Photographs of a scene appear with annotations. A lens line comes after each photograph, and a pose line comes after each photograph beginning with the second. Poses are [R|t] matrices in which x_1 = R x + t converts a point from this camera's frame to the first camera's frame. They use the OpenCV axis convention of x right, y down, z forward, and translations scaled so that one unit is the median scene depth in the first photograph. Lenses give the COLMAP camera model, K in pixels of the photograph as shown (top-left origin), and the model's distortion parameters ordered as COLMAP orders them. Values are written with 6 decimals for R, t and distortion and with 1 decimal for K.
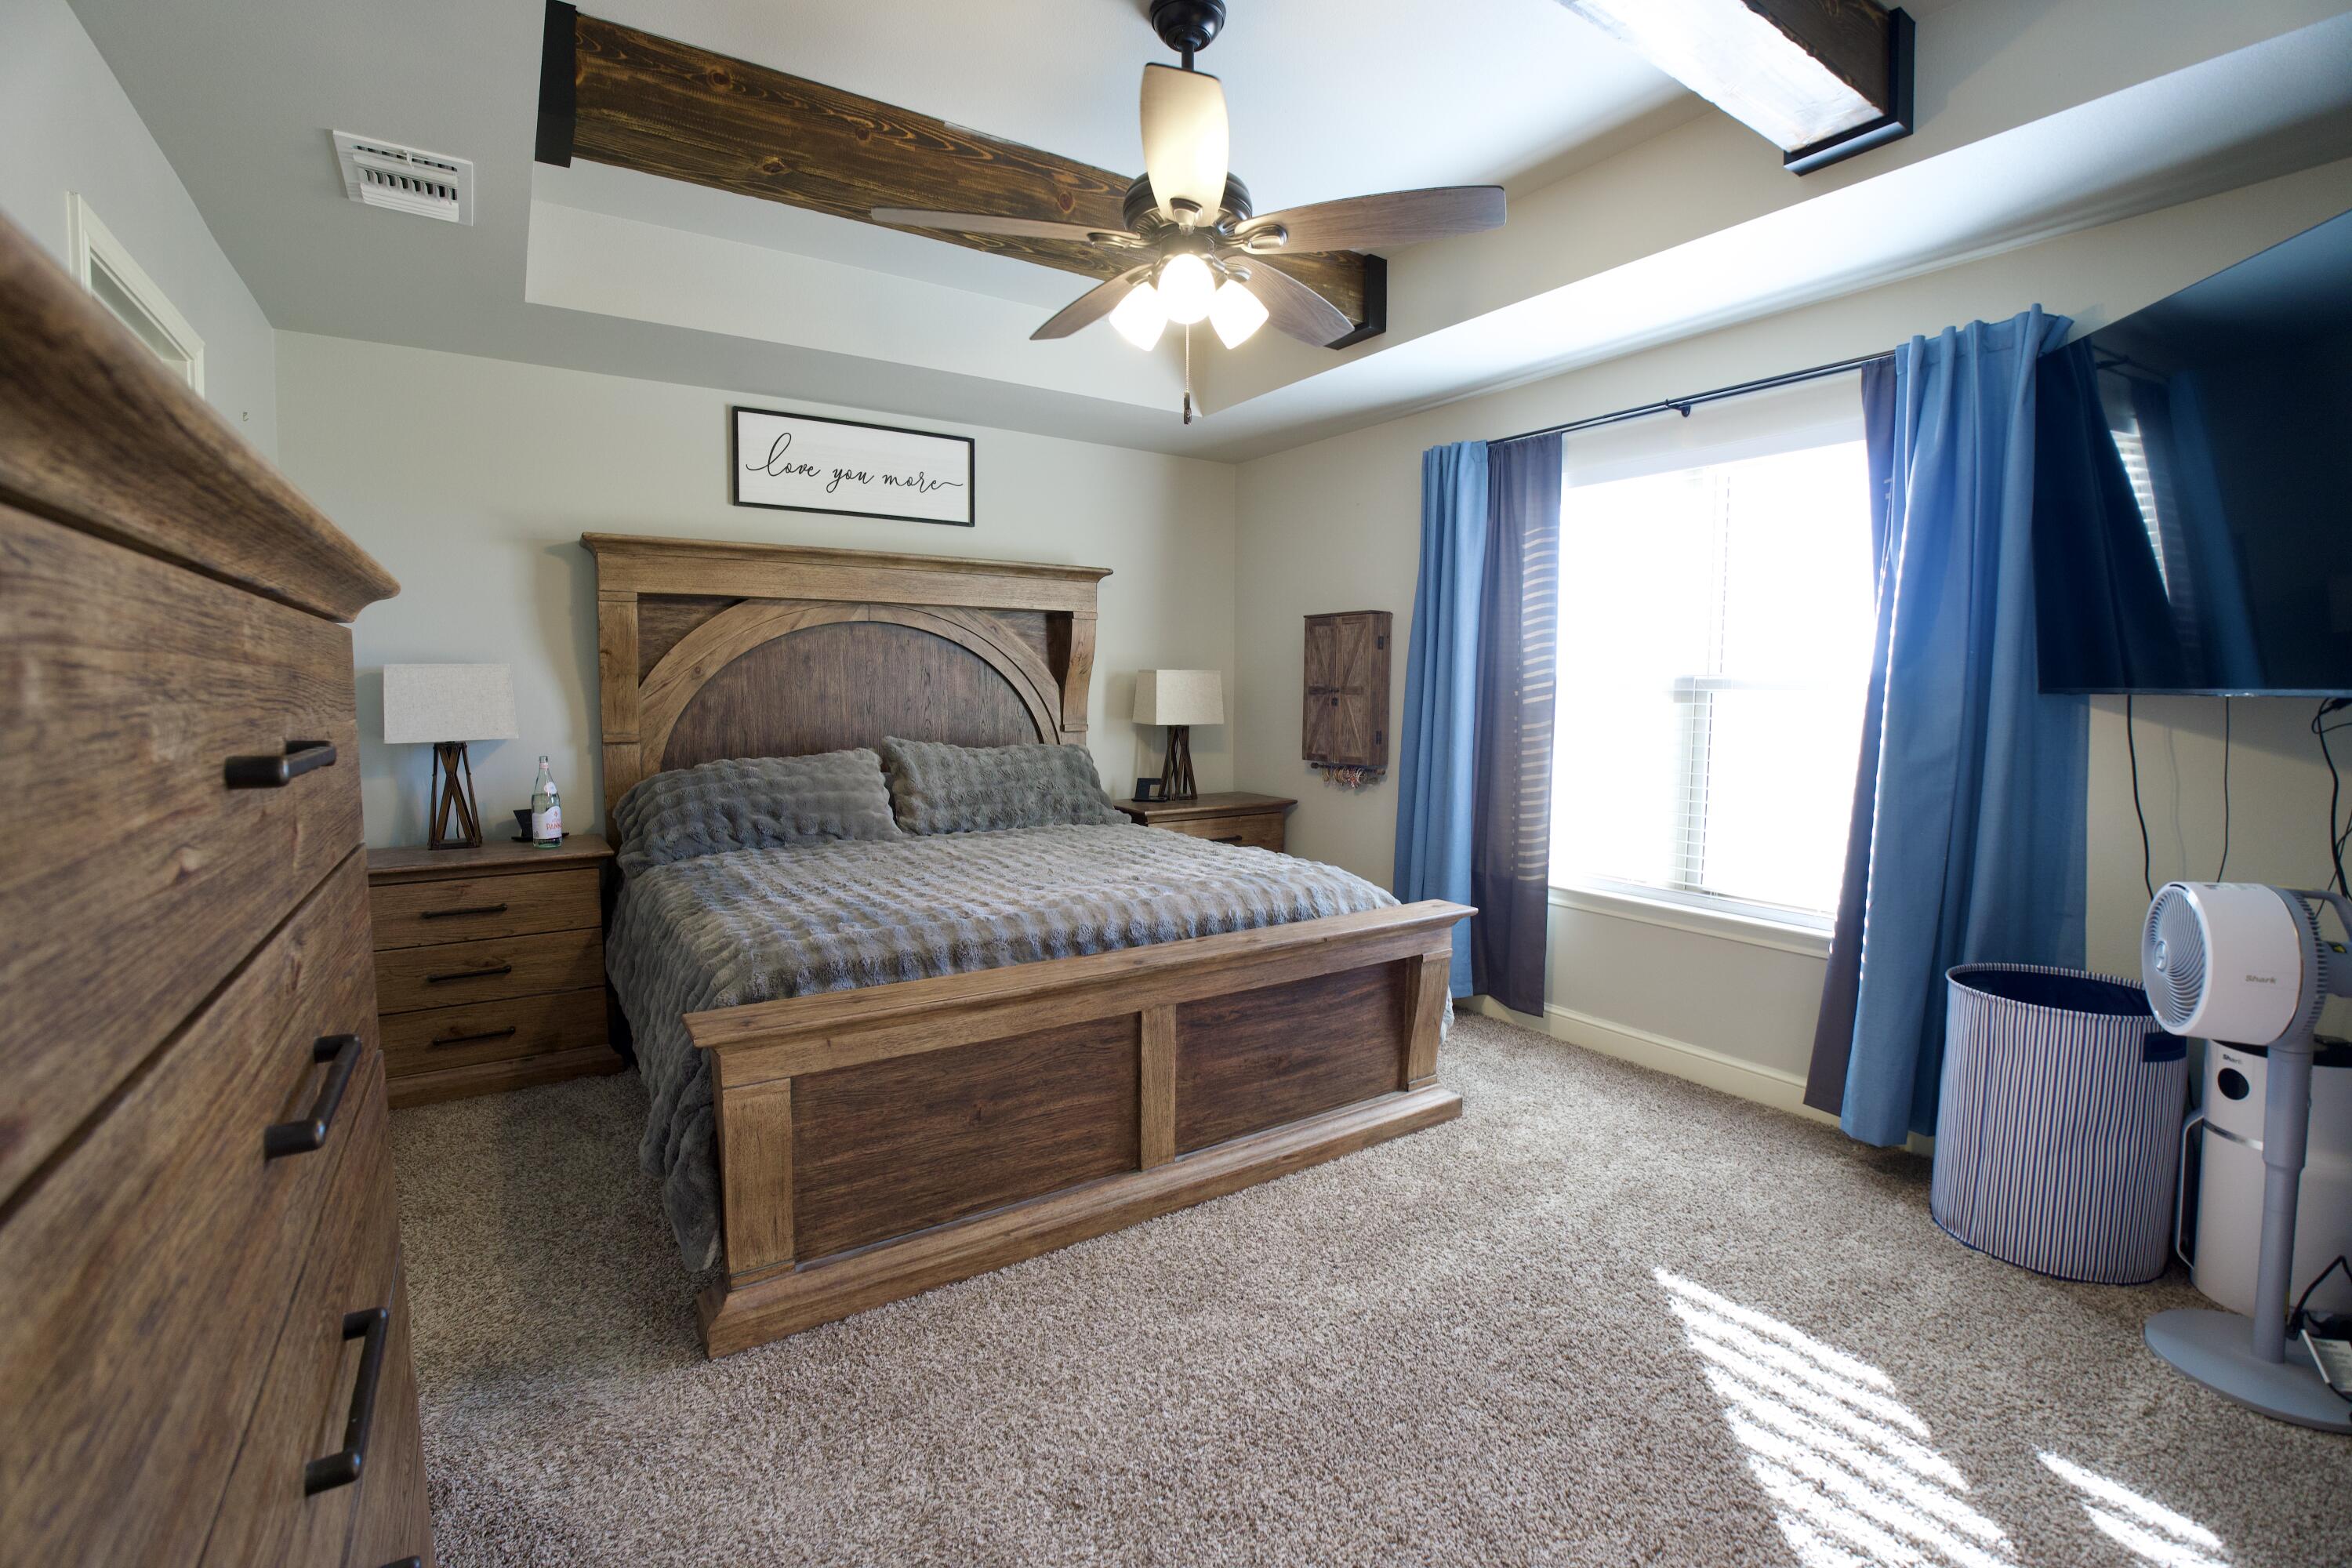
lens RADIAL K [[1016.6, 0, 1173.6], [0, 1016.6, 771.1], [0, 0, 1]] dist [-0.060477, 0.009383]
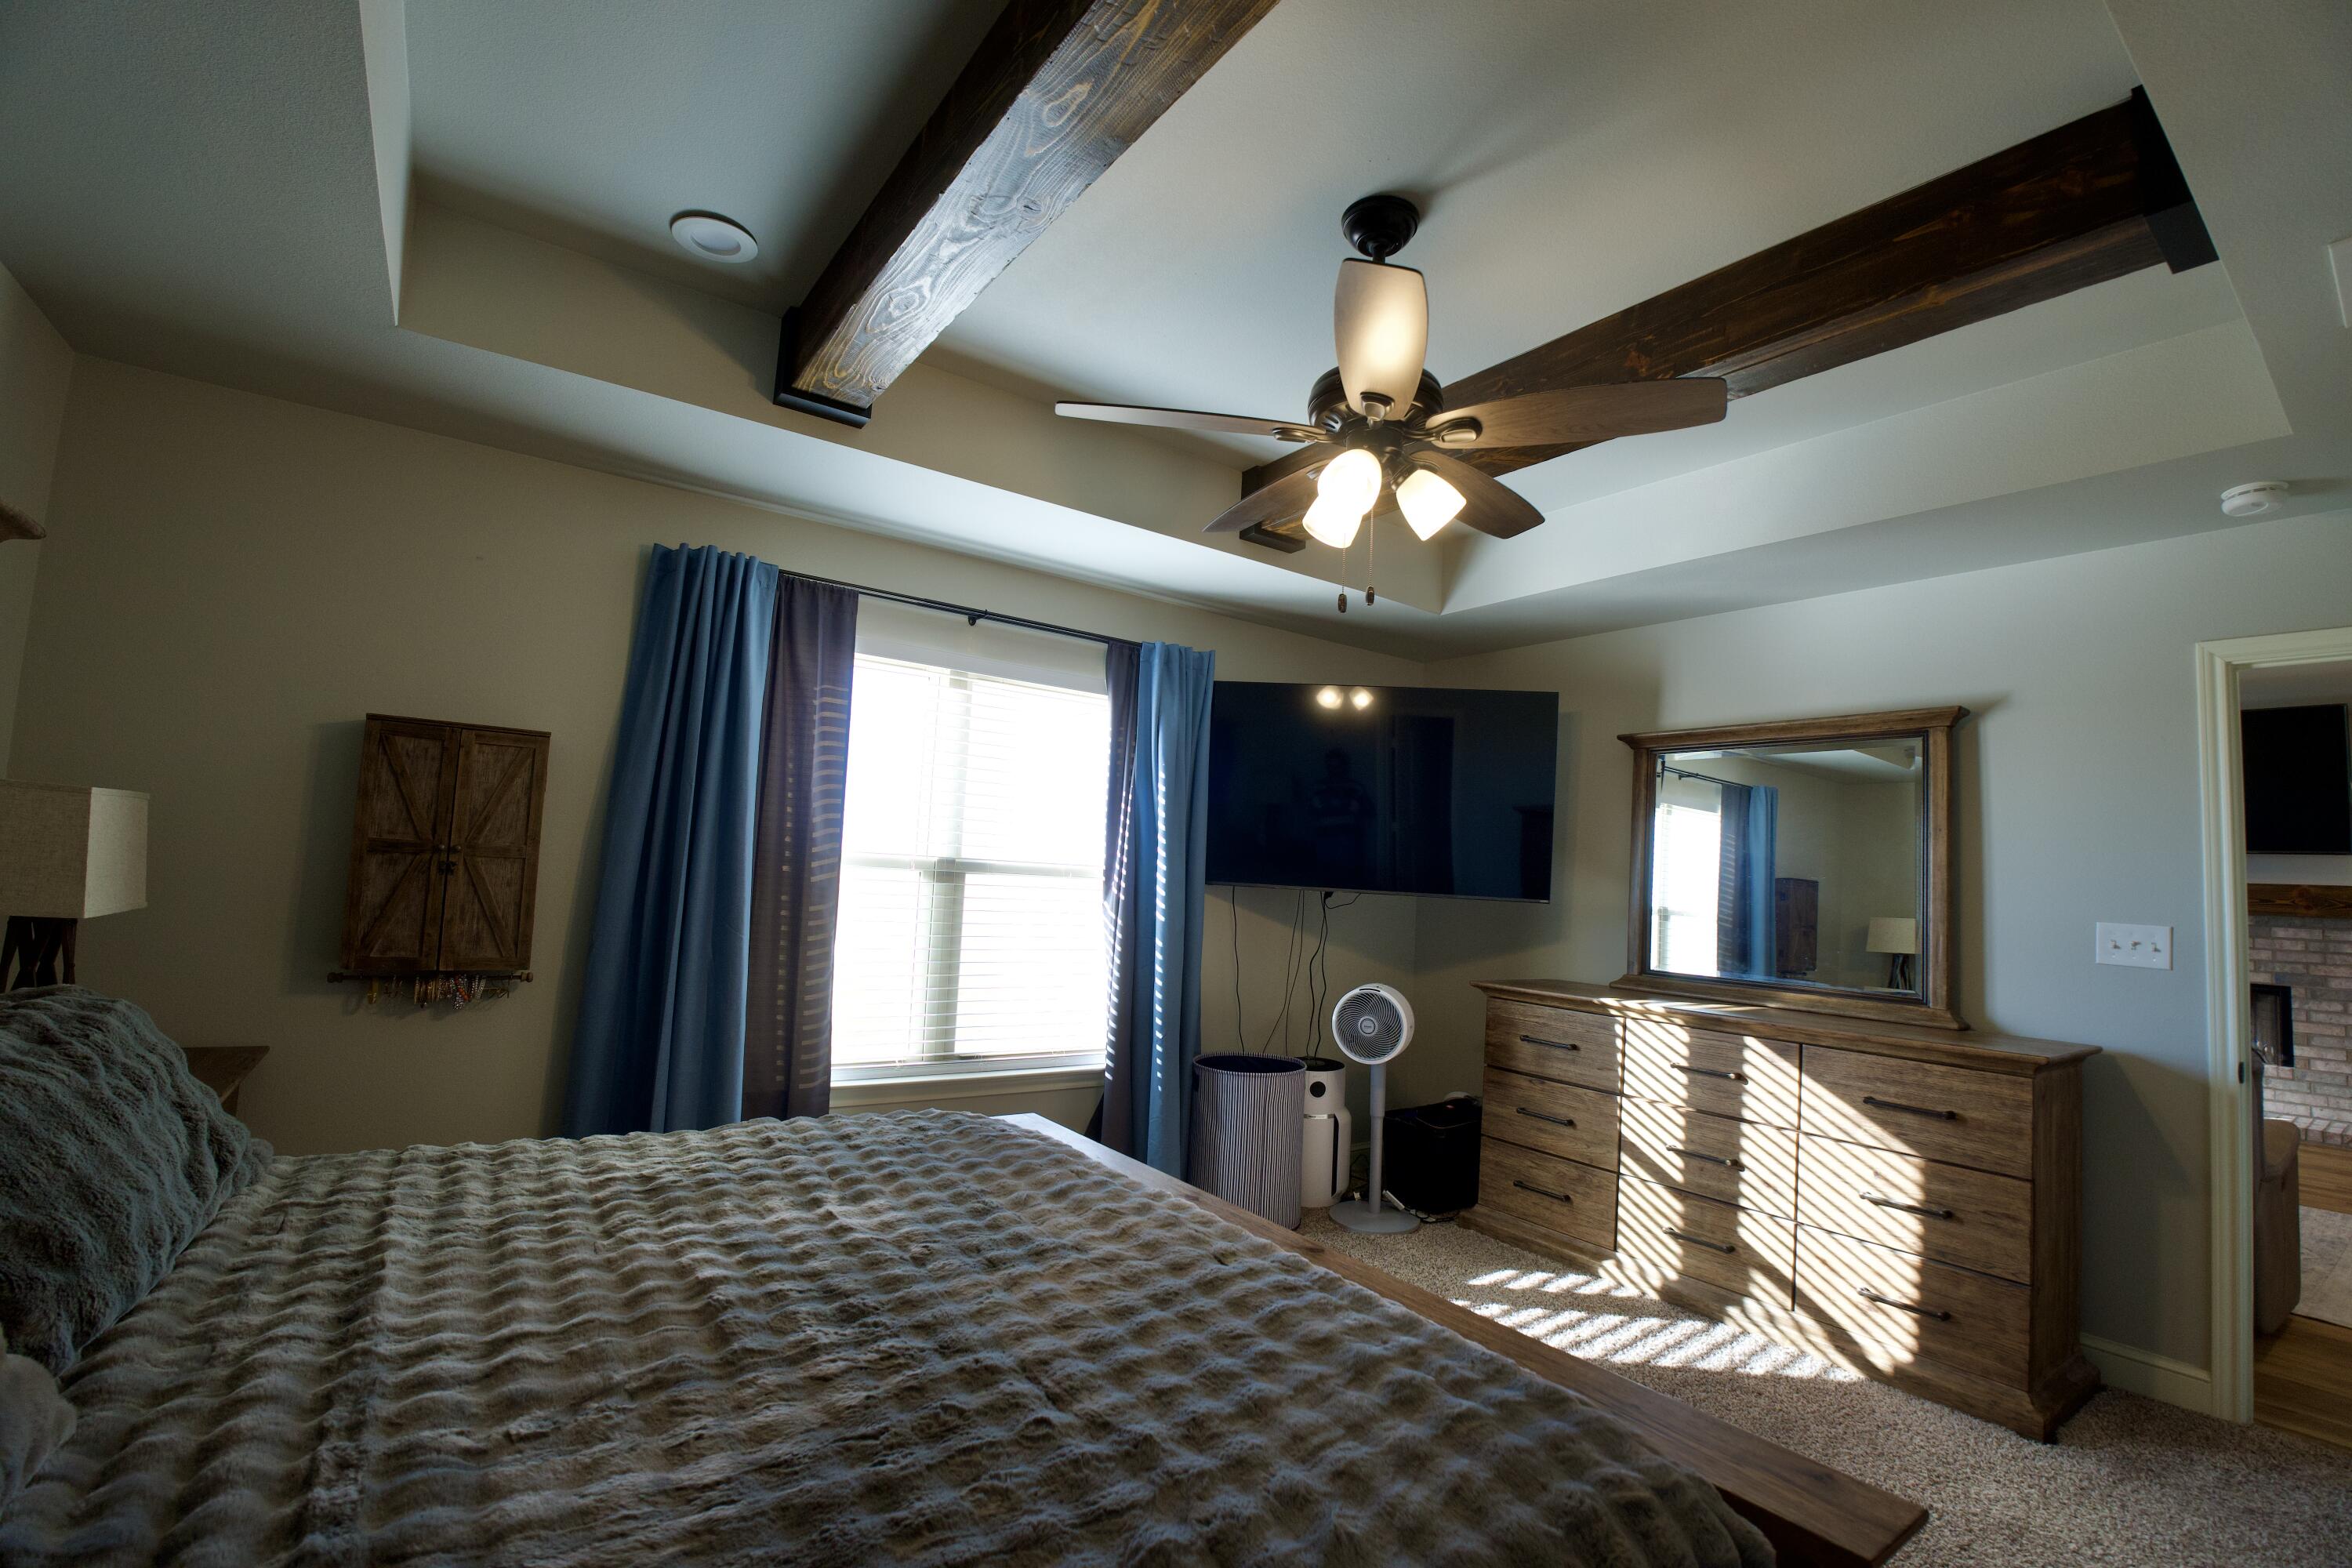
lens RADIAL K [[1016.6, 0, 1176.0], [0, 1016.6, 783.7], [0, 0, 1]] dist [-0.060477, 0.009383]
pose [[-0.017093, 0.081665, 0.996513, -0.550737], [0.026489, 0.996346, -0.081197, -0.074701], [-0.999503, 0.025008, -0.019194, 0.725093]]
